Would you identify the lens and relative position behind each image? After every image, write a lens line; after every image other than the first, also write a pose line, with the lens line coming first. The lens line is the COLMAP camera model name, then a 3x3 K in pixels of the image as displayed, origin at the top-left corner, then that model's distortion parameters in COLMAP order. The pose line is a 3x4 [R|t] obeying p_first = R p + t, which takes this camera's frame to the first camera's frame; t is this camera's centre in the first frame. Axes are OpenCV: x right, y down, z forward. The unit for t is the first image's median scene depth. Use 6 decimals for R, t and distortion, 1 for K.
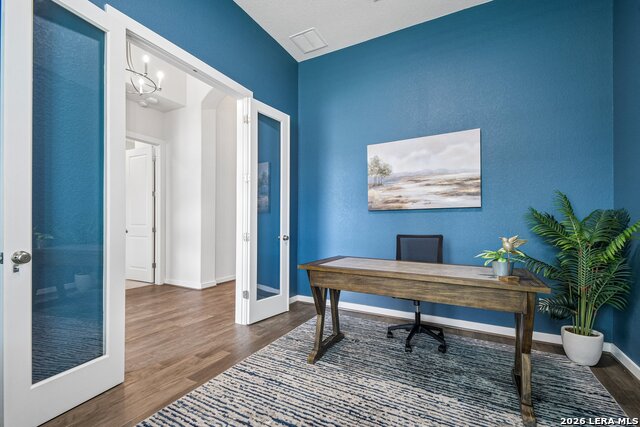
lens RADIAL K [[283.7, 0, 319.5], [0, 283.7, 224.7], [0, 0, 1]] dist [0.023331, -0.015860]
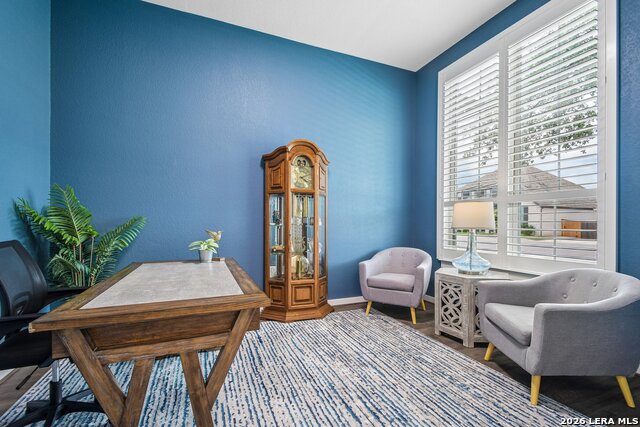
lens RADIAL K [[283.7, 0, 319.5], [0, 283.7, 224.7], [0, 0, 1]] dist [0.023331, -0.015860]
pose [[-0.778919, -0.008815, 0.627063, -0.629988], [-0.008132, 0.999959, 0.003956, 0.001396], [-0.627072, -0.002018, -0.778959, 1.766403]]
